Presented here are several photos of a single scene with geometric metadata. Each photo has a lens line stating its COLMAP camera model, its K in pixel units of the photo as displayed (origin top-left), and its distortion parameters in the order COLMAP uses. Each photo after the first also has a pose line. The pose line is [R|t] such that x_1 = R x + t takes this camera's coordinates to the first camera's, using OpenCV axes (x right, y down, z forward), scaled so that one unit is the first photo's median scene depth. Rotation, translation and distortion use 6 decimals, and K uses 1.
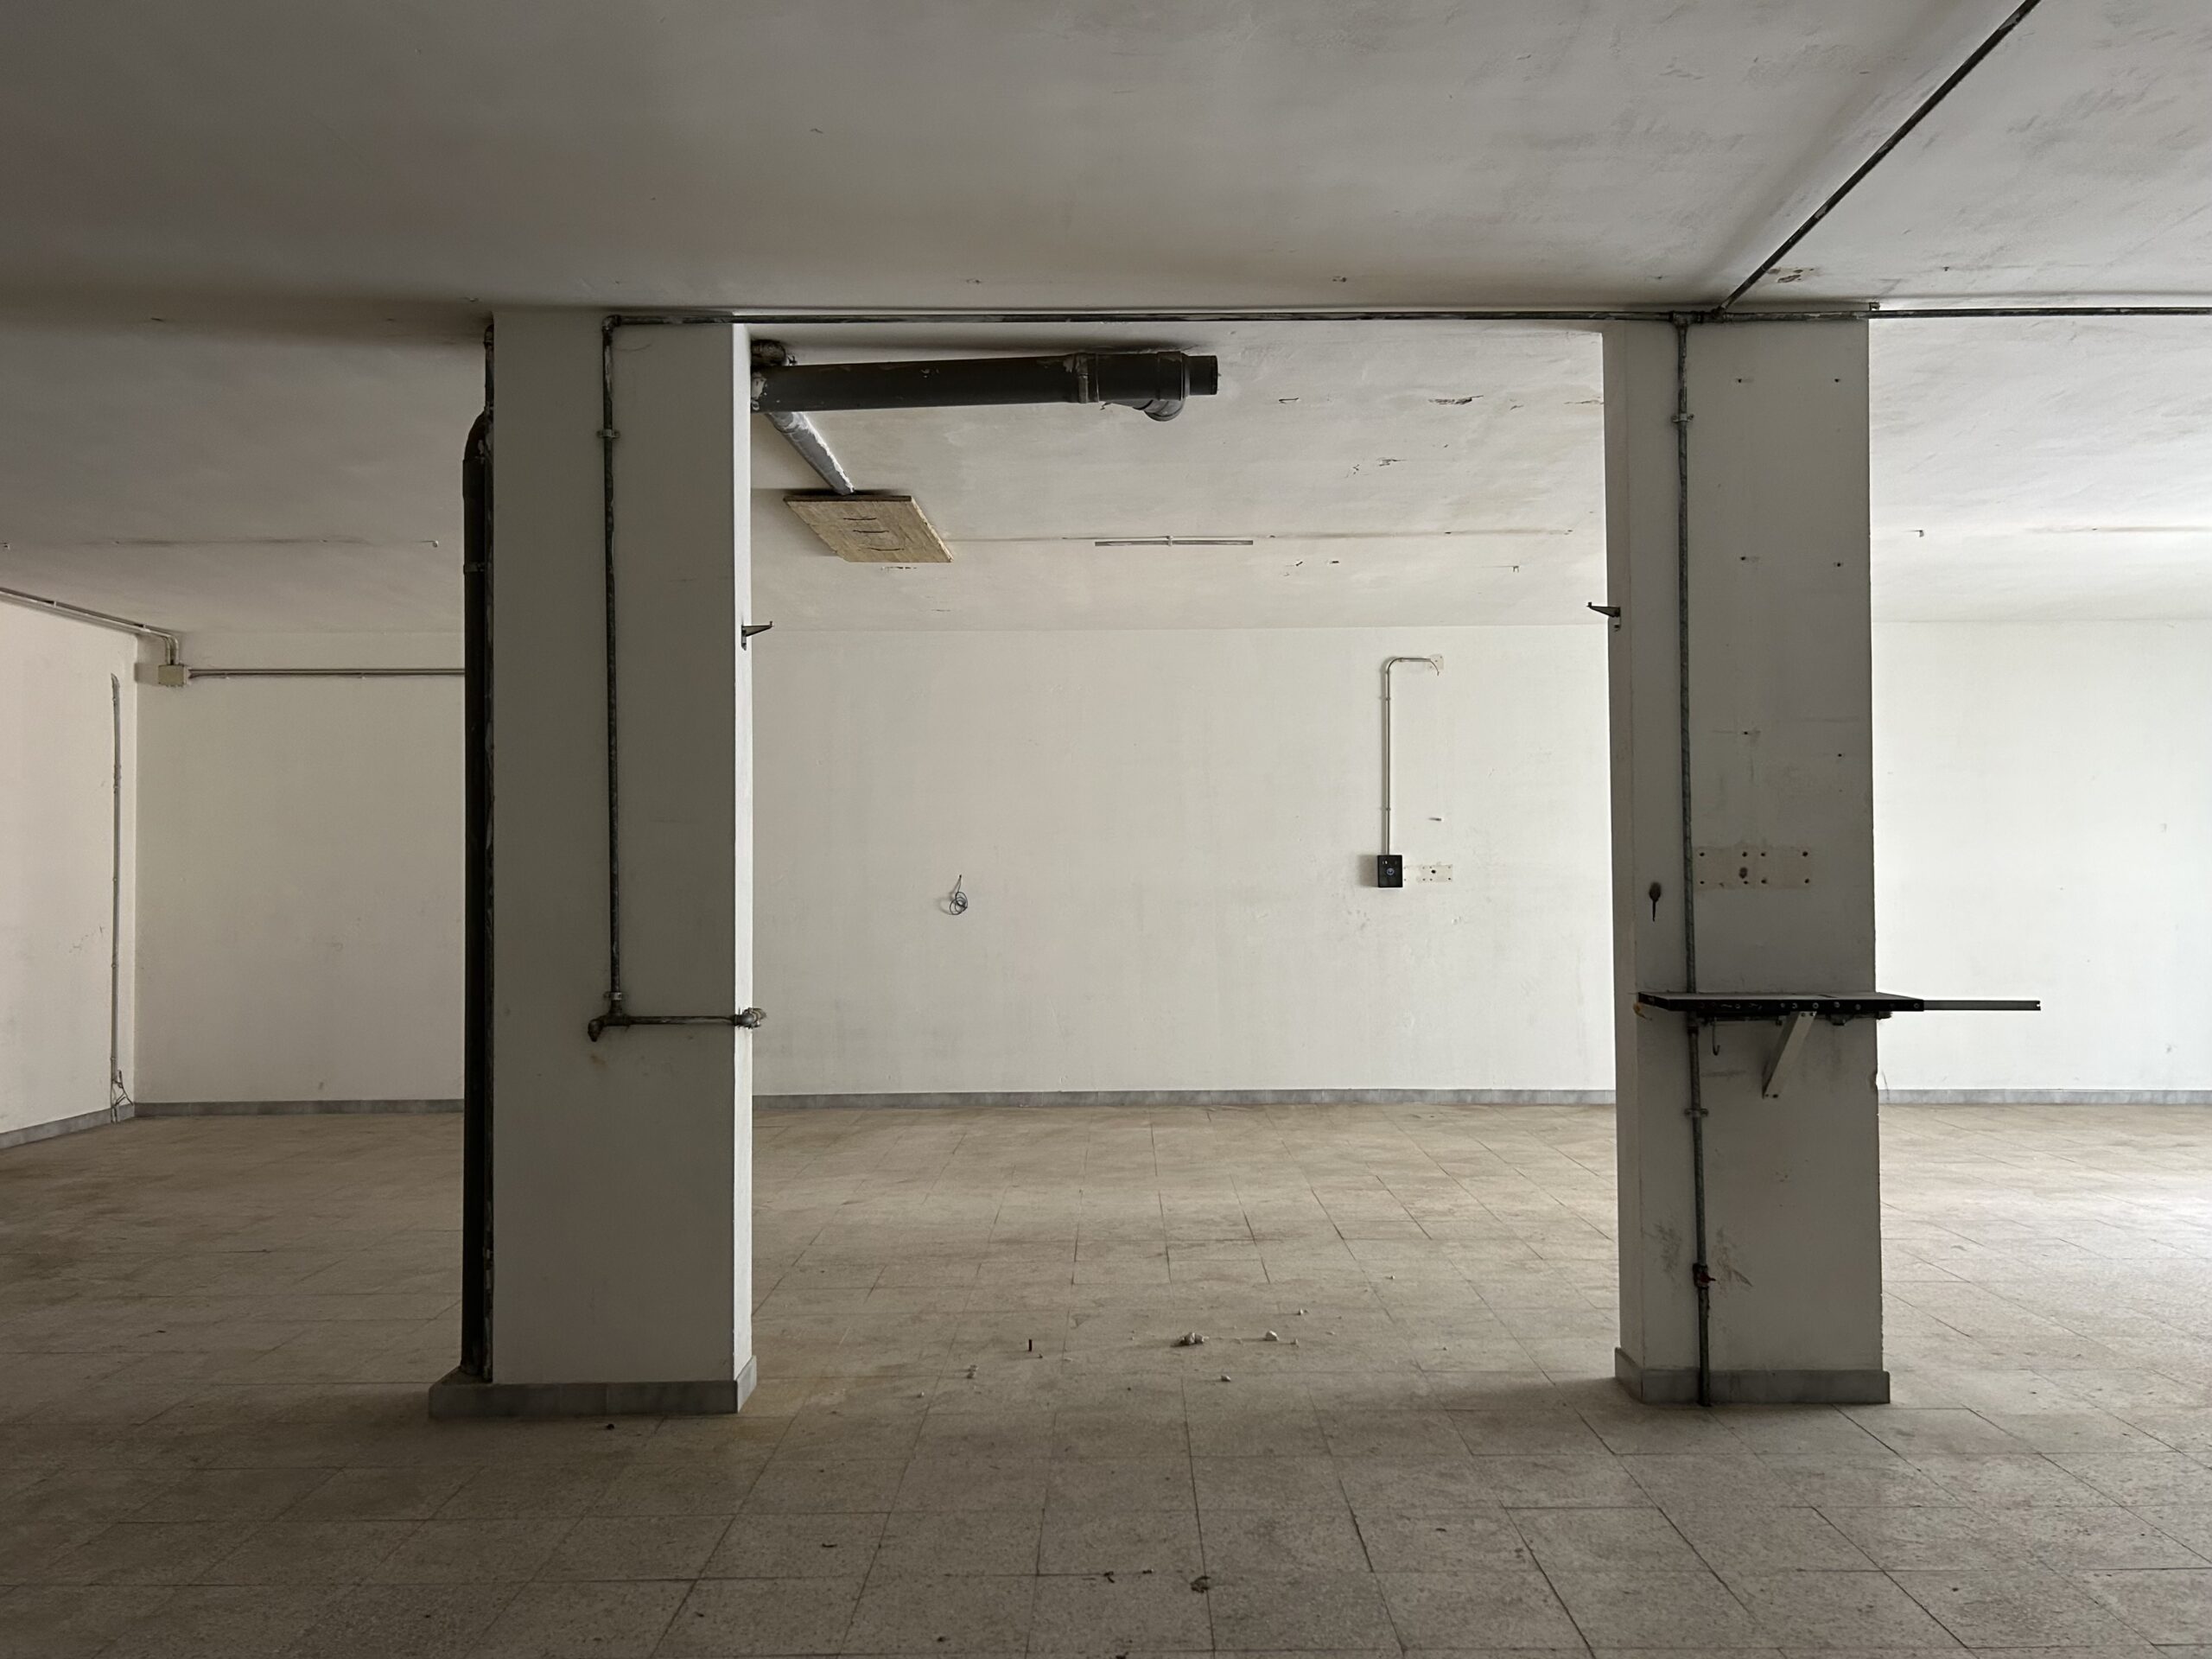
lens RADIAL K [[1680.7, 0, 1110.3], [0, 1680.7, 841.2], [0, 0, 1]] dist [0.080007, -0.090422]
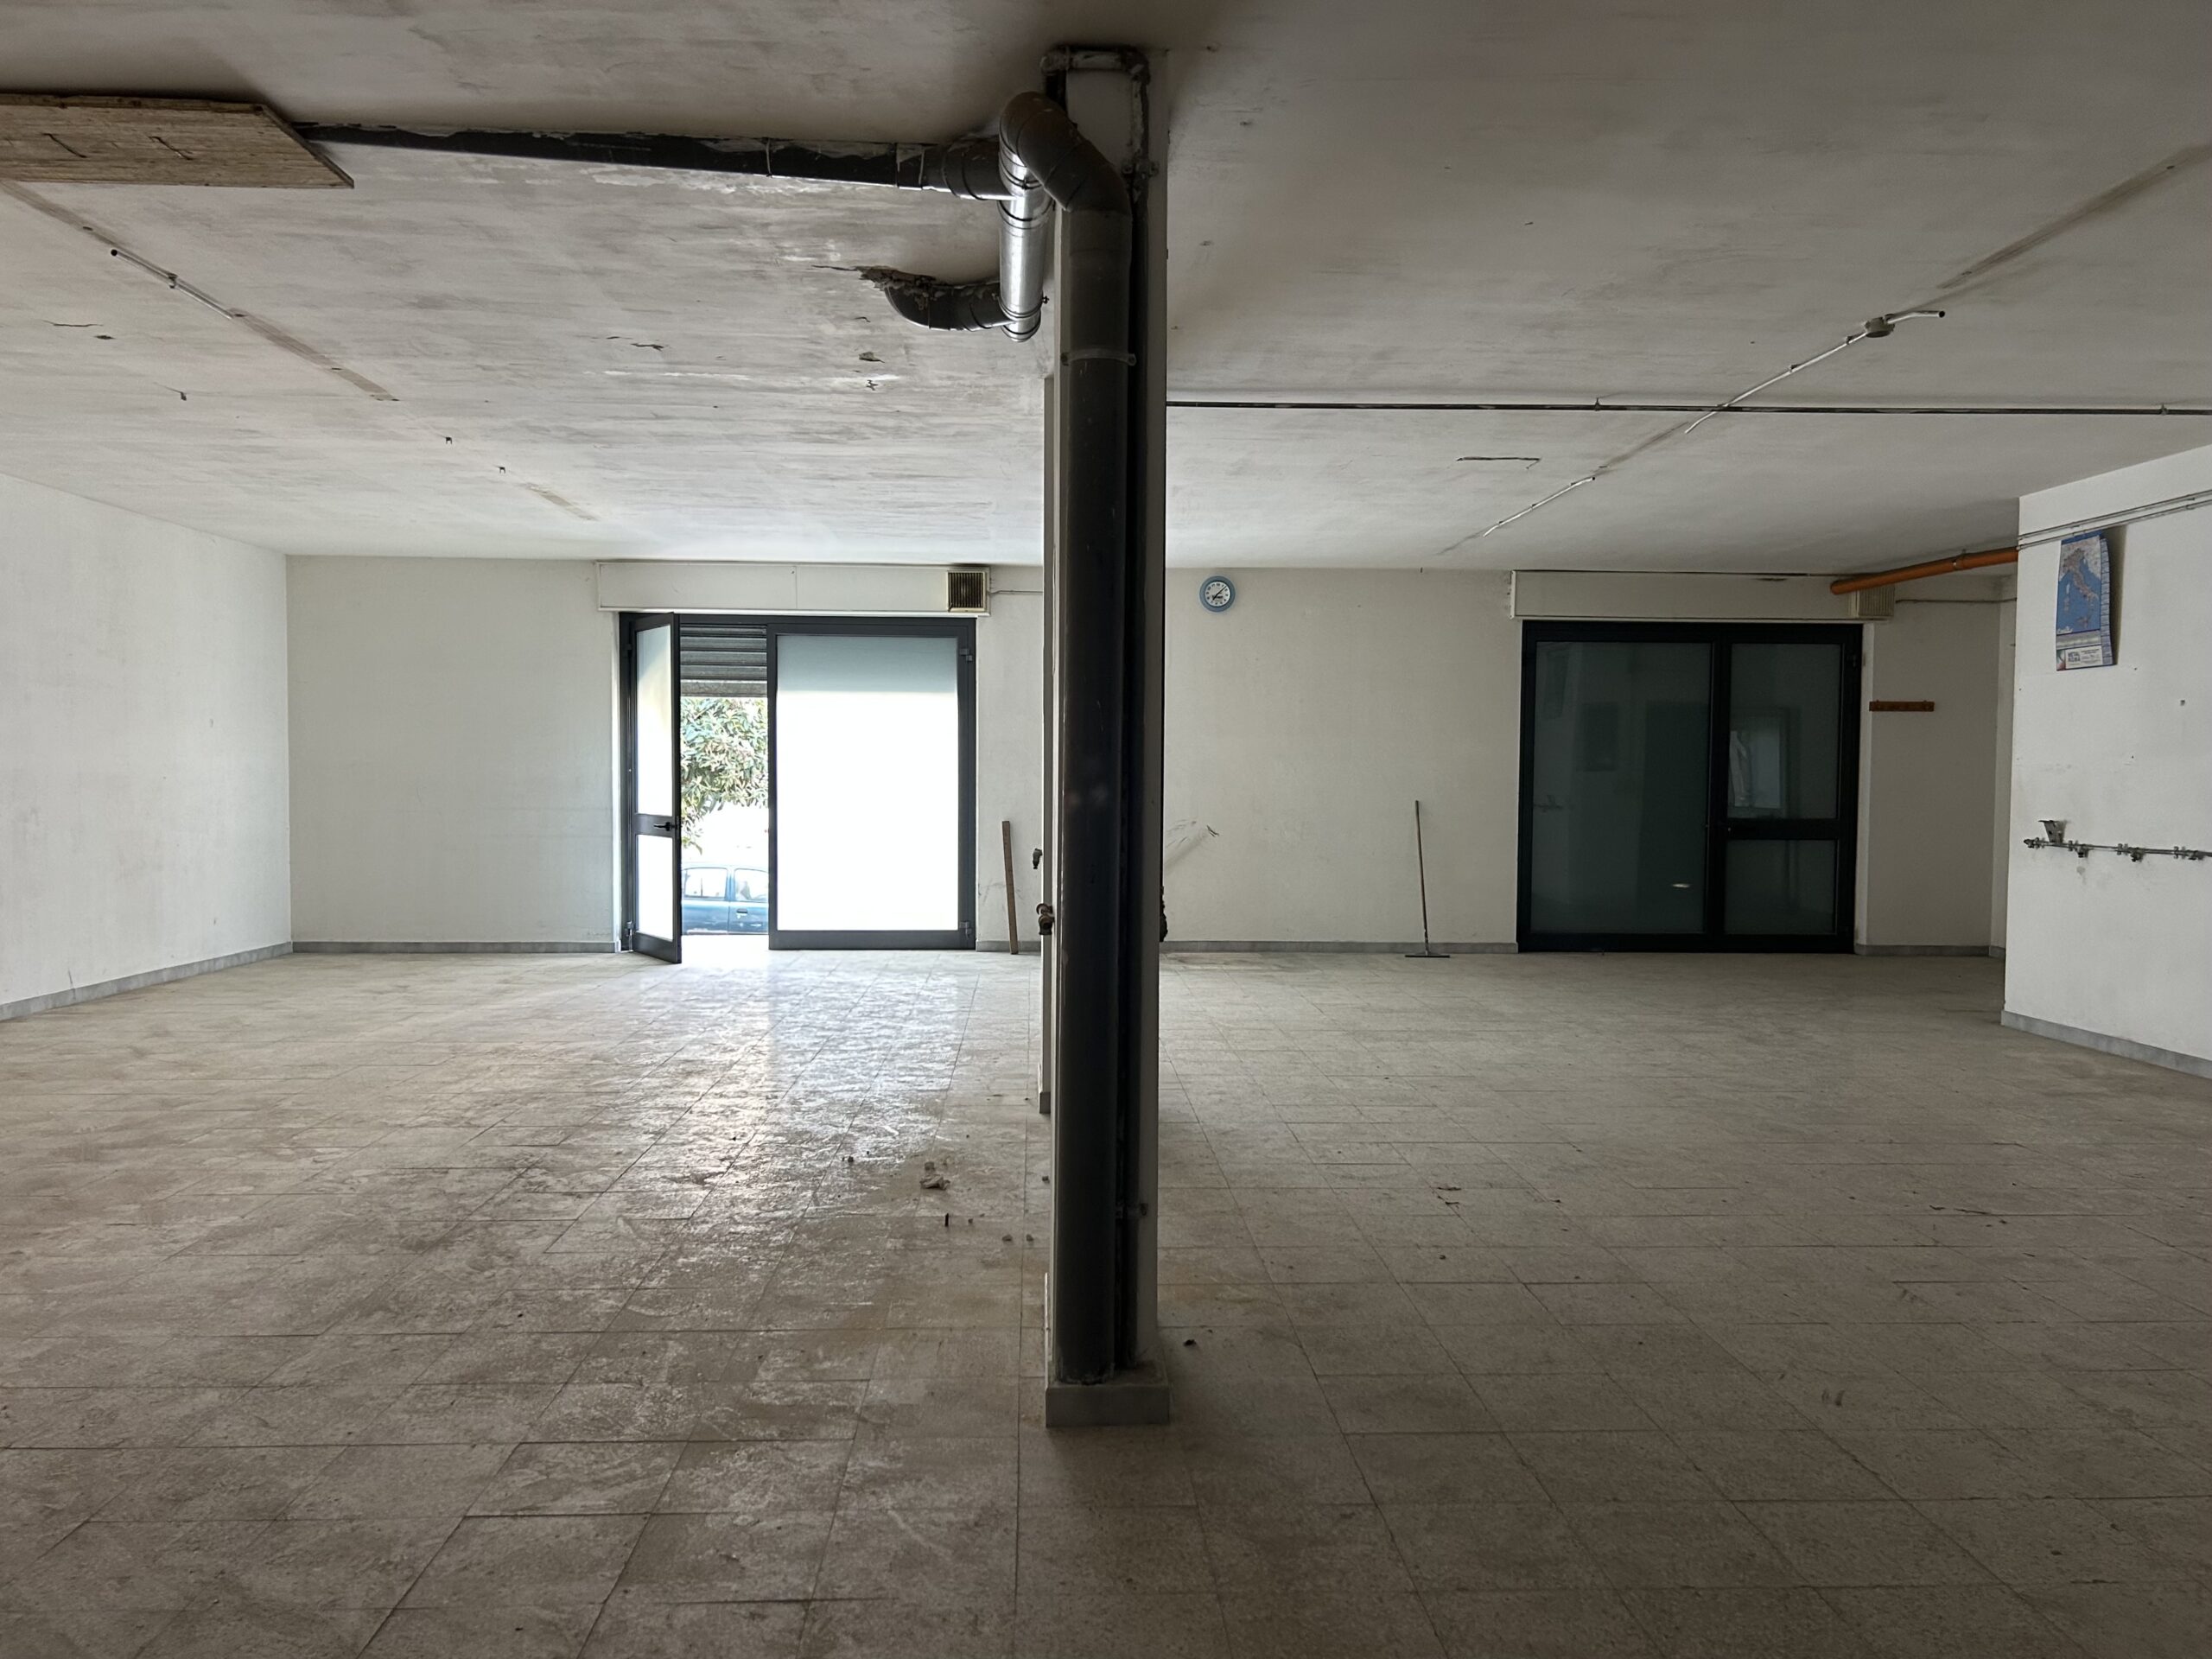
lens RADIAL K [[1680.7, 0, 1110.3], [0, 1680.7, 841.2], [0, 0, 1]] dist [0.080007, -0.090422]
pose [[-0.049918, -0.035699, 0.998115, -1.091529], [-0.026950, 0.999045, 0.034385, 0.031445], [-0.998390, -0.025183, -0.050832, 0.983168]]
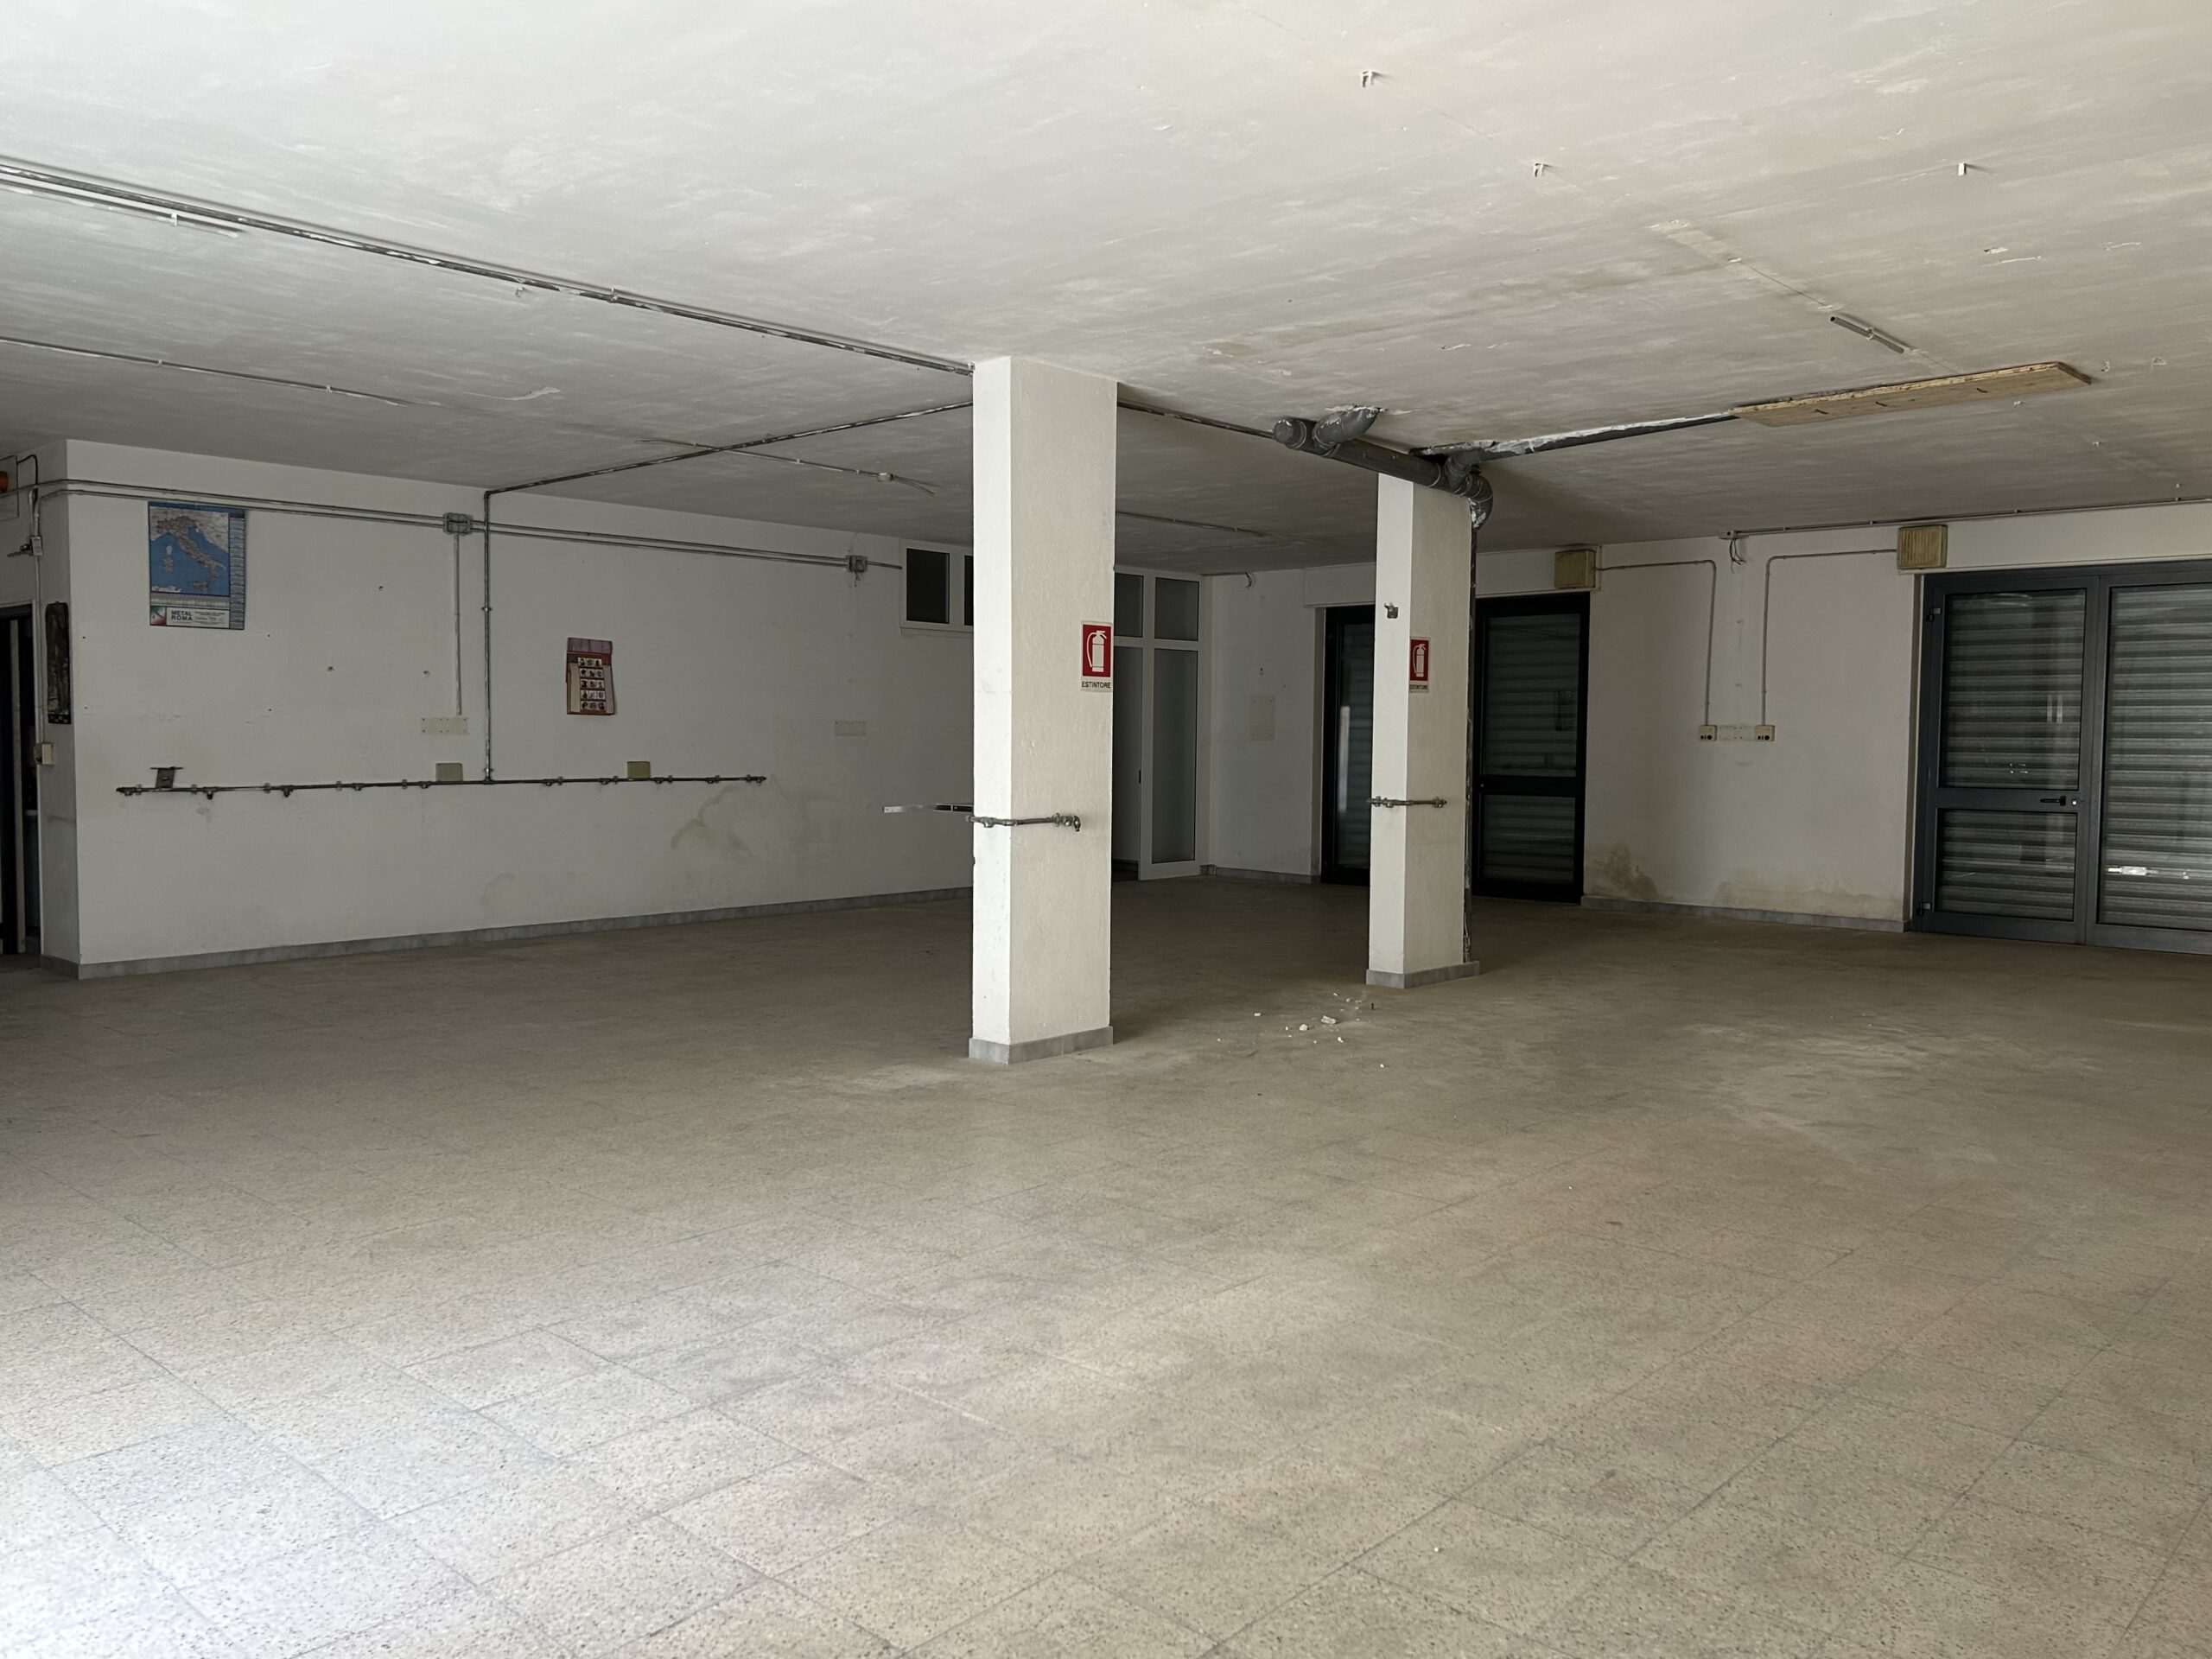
lens RADIAL K [[1690.6, 0, 1119.6], [0, 1690.6, 832.8], [0, 0, 1]] dist [0.114593, -0.183484]
pose [[-0.664806, 0.046072, -0.745594, 1.423669], [0.011460, 0.998608, 0.051488, 0.030788], [0.746928, 0.025686, -0.664409, 1.991951]]
